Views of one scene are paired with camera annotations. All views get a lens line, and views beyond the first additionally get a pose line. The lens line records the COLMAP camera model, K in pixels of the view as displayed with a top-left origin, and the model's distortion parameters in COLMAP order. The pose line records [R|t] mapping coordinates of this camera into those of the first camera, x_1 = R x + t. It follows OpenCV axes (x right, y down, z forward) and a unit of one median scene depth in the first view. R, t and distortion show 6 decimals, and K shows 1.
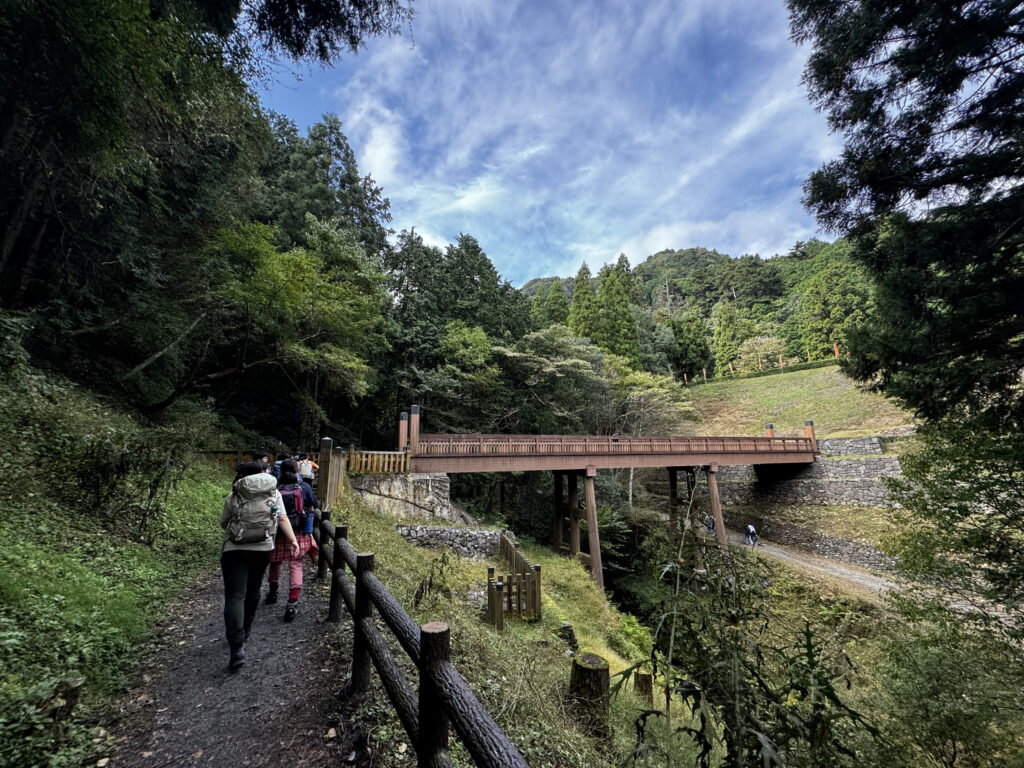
lens RADIAL K [[407.1, 0, 512.0], [0, 407.1, 384.0], [0, 0, 1]] dist [-0.001160, -0.000113]
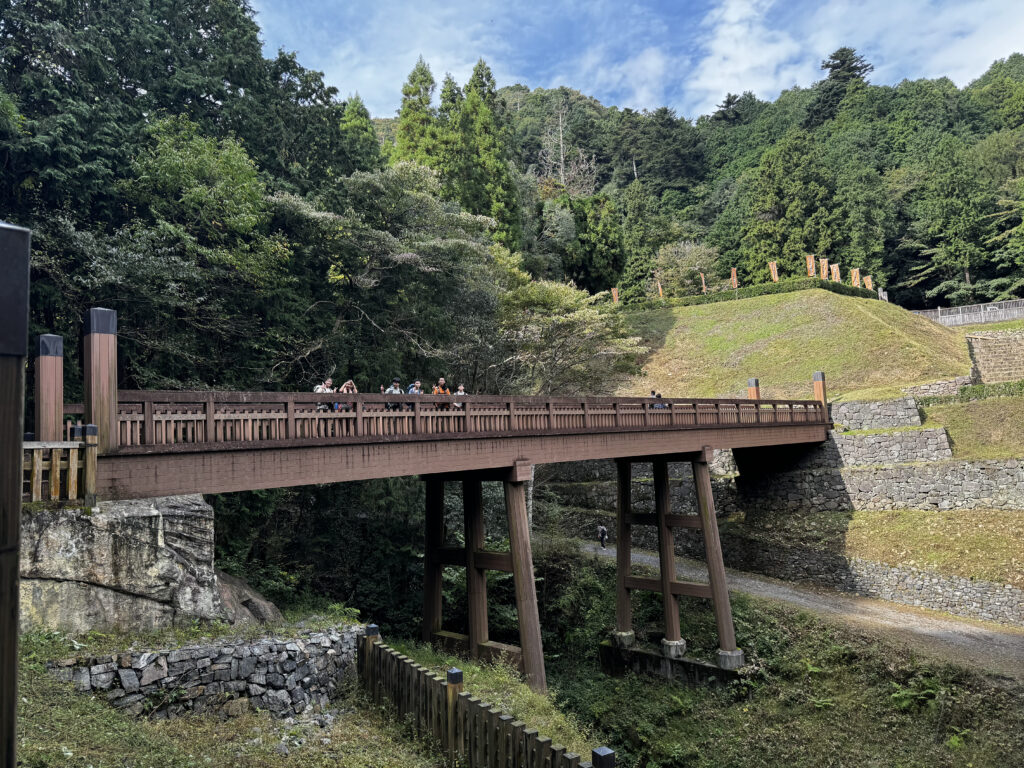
lens RADIAL K [[720.9, 0, 512.0], [0, 720.9, 384.0], [0, 0, 1]] dist [0.083625, -0.100537]
pose [[0.930601, -0.000138, 0.366035, -0.092794], [-0.033914, 0.995666, 0.086597, 0.033071], [-0.364461, -0.093001, 0.926563, 0.187887]]
